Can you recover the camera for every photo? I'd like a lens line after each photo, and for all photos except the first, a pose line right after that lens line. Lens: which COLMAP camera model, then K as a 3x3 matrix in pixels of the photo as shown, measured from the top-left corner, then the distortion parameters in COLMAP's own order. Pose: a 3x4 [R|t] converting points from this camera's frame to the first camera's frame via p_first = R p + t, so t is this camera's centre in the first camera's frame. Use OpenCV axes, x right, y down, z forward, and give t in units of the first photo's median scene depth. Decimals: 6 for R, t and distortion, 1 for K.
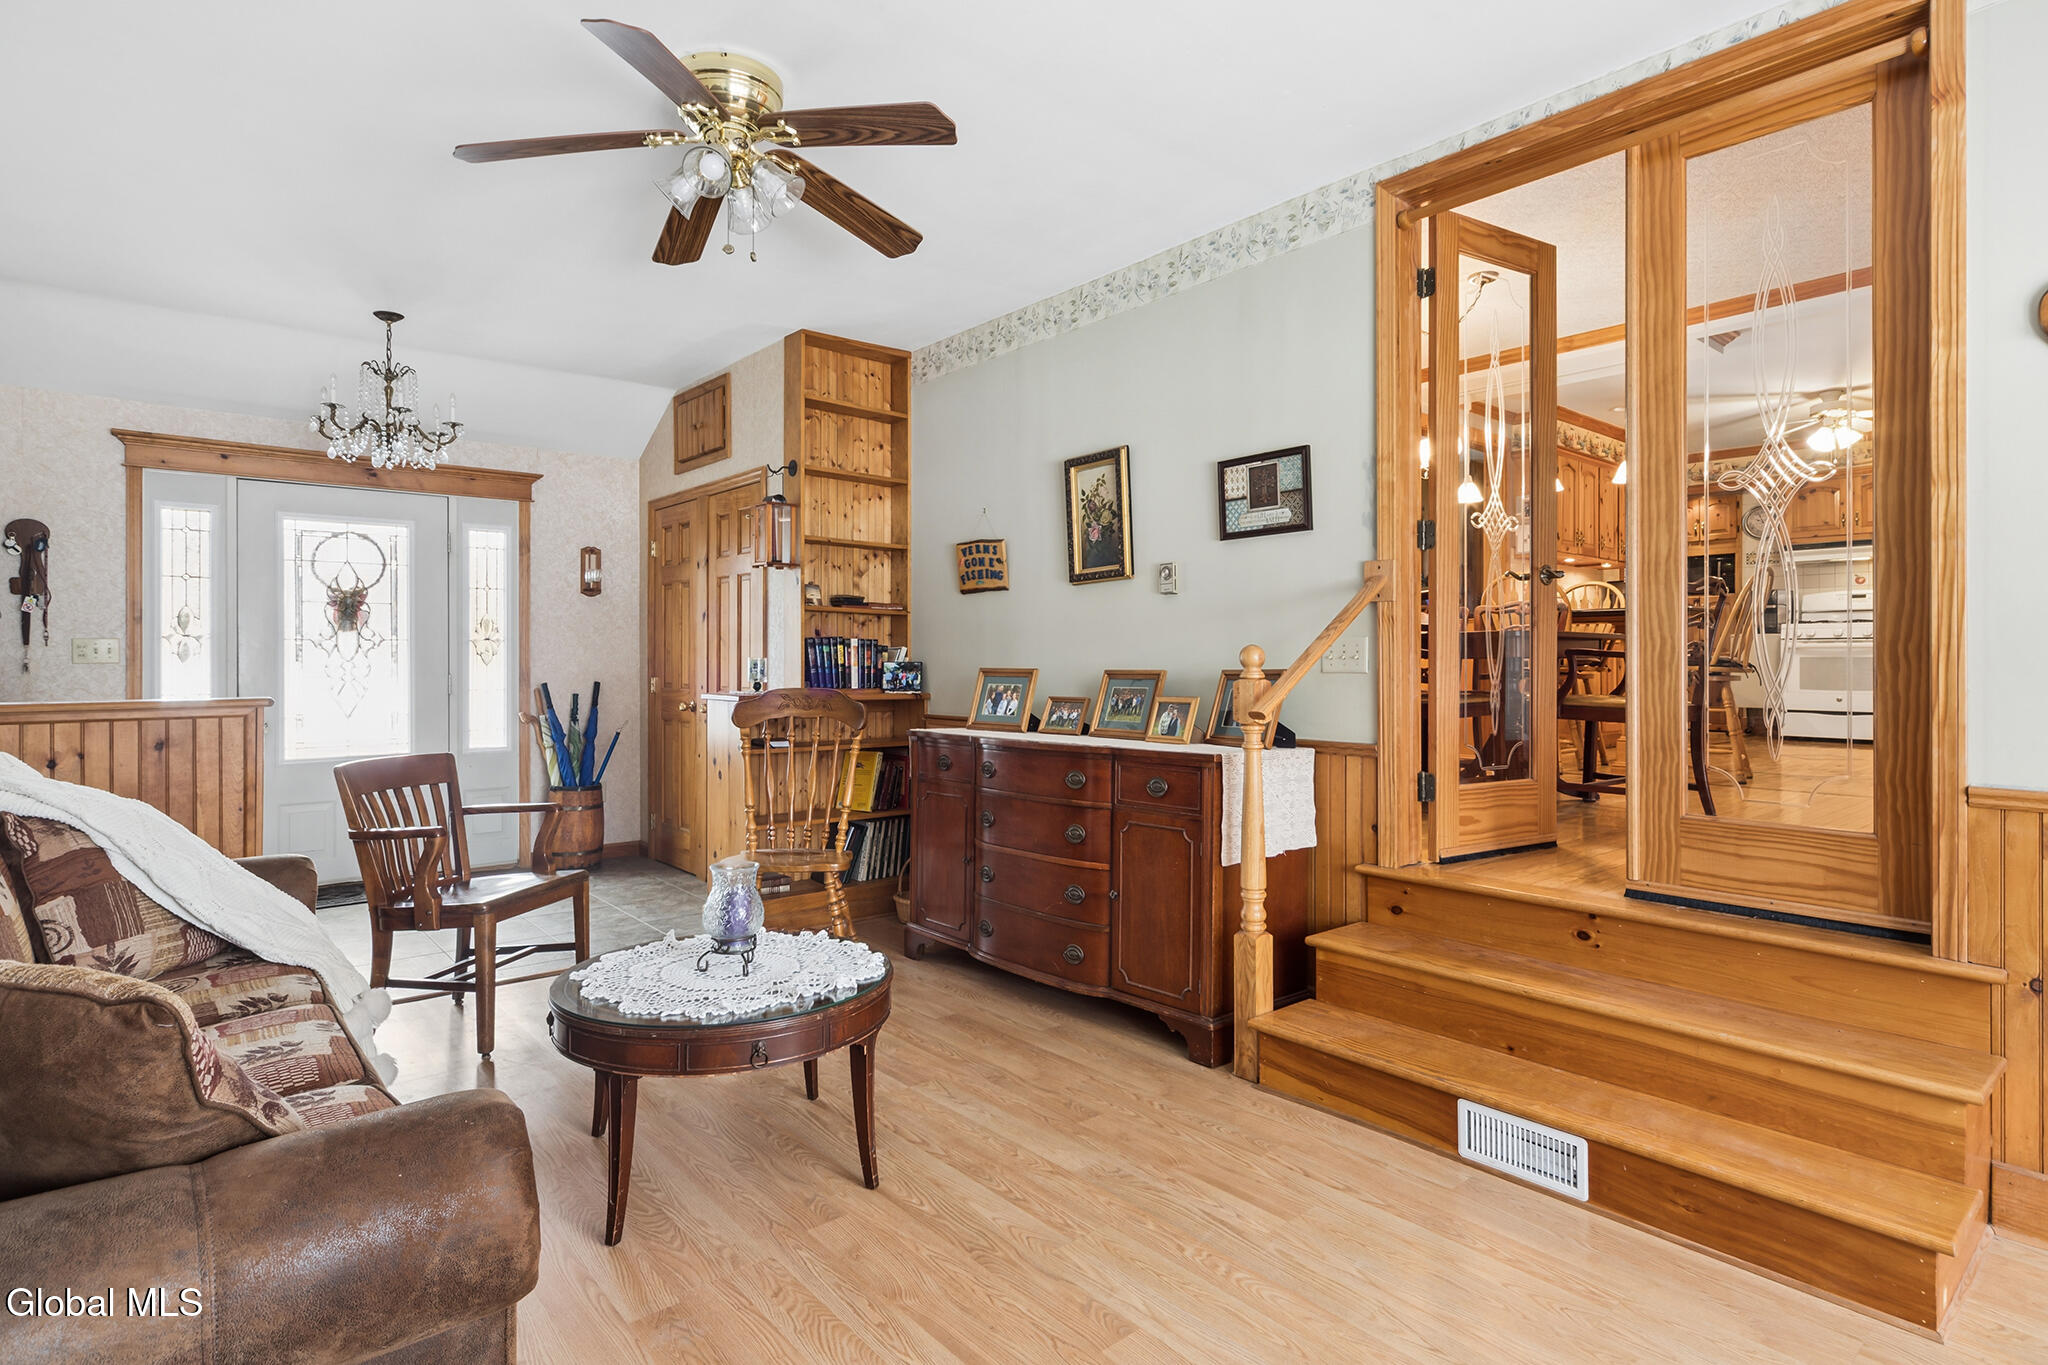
lens RADIAL K [[1056.7, 0, 1010.8], [0, 1056.7, 657.7], [0, 0, 1]] dist [0.002143, 0.001109]
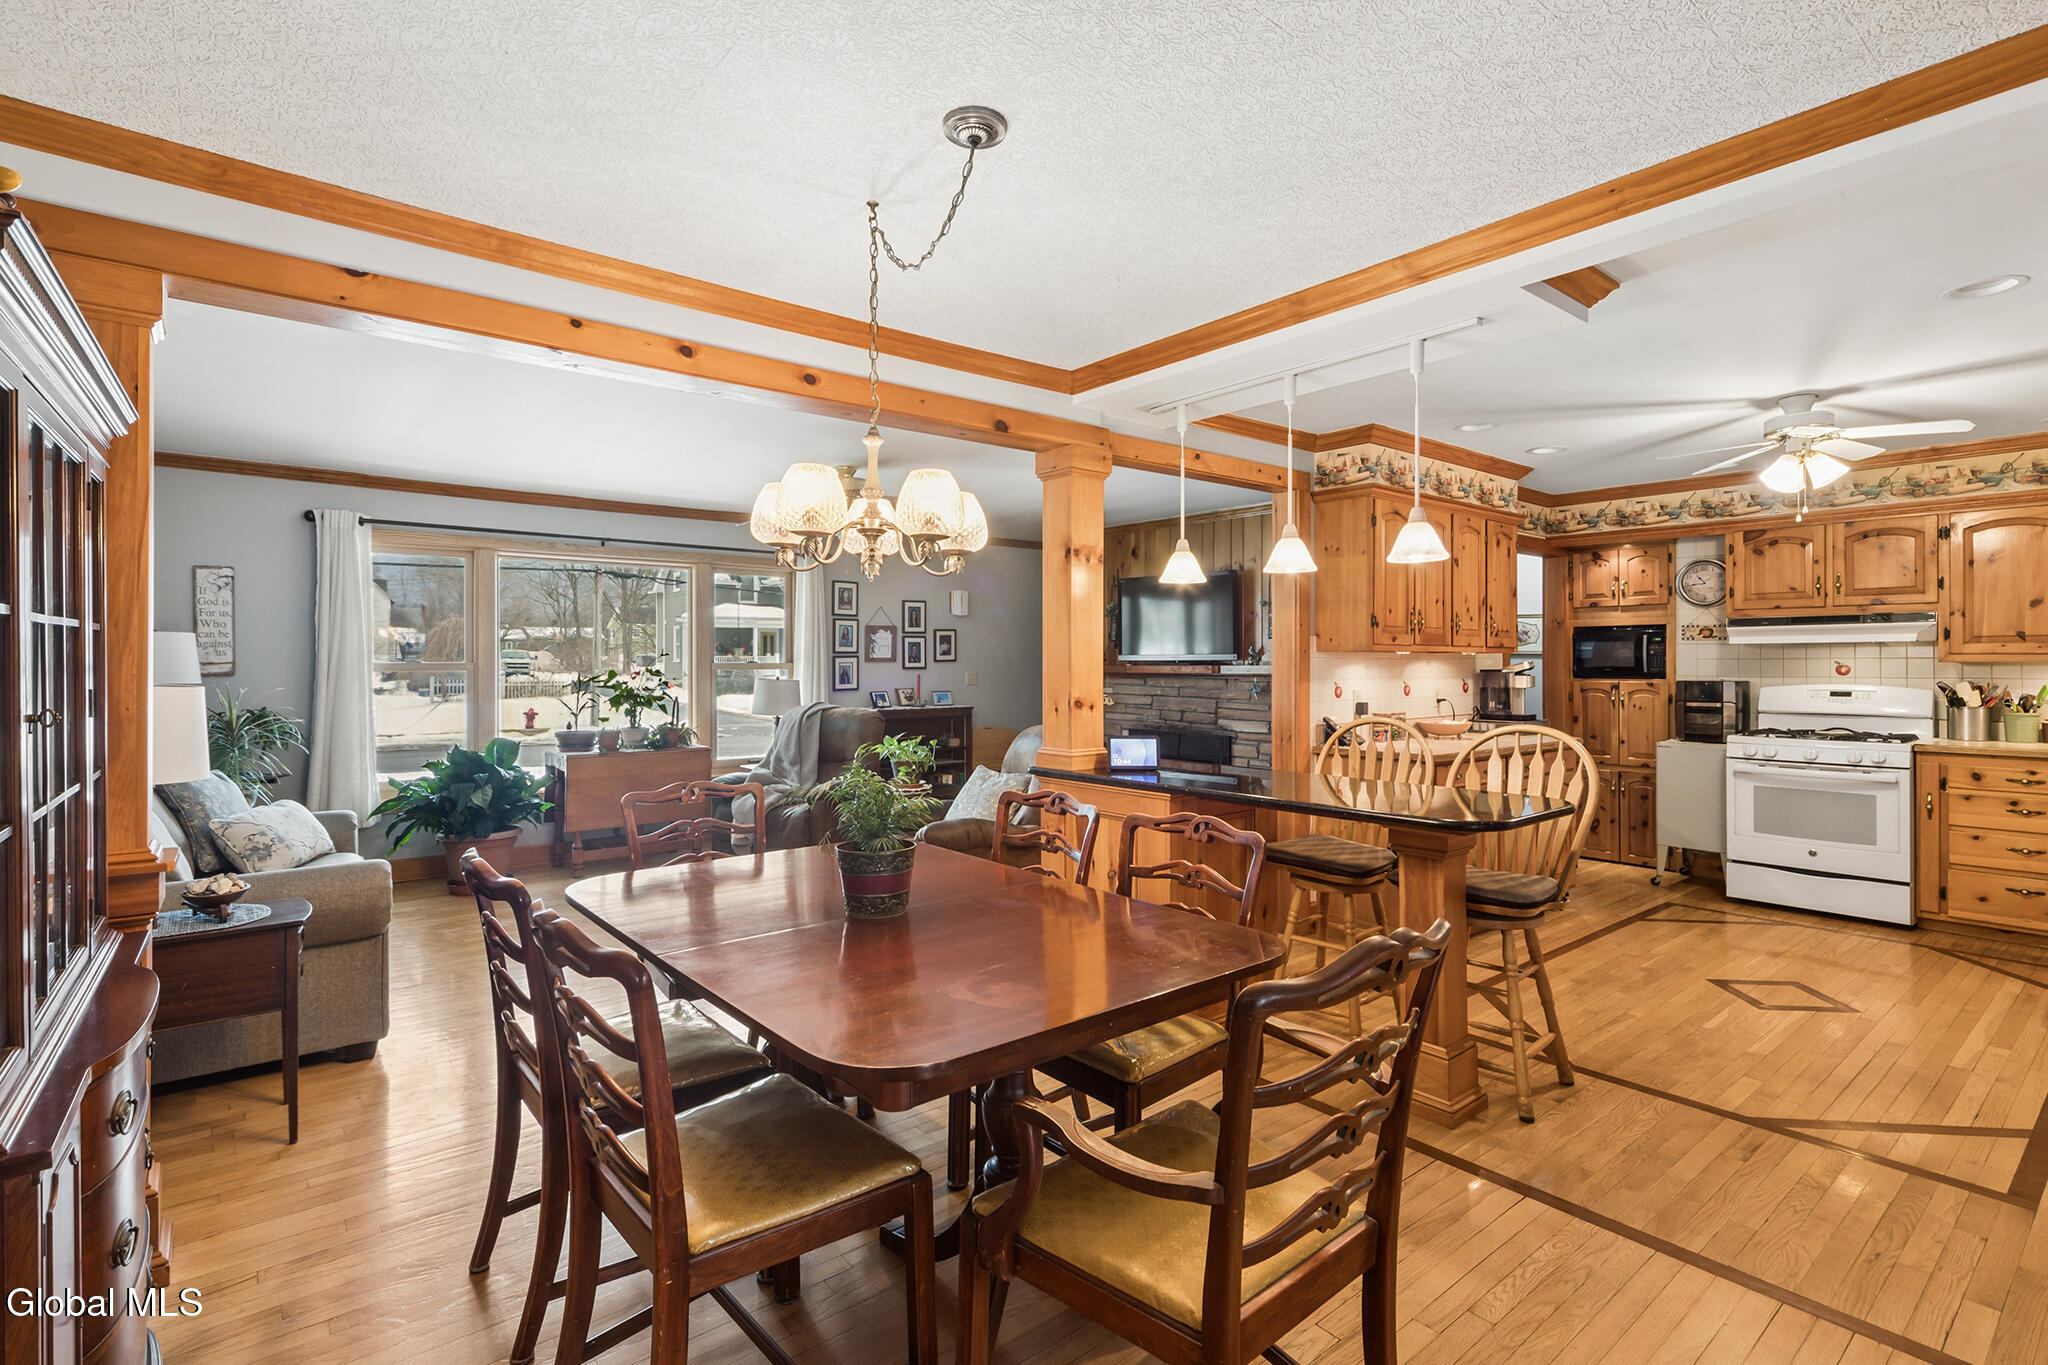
lens RADIAL K [[955.7, 0, 1019.3], [0, 955.7, 661.2], [0, 0, 1]] dist [0.008917, -0.000364]
pose [[0.999532, -0.000686, -0.030591, 0.279716], [0.000761, 0.999997, 0.002437, -0.081423], [0.030589, -0.002459, 0.999529, 0.351025]]
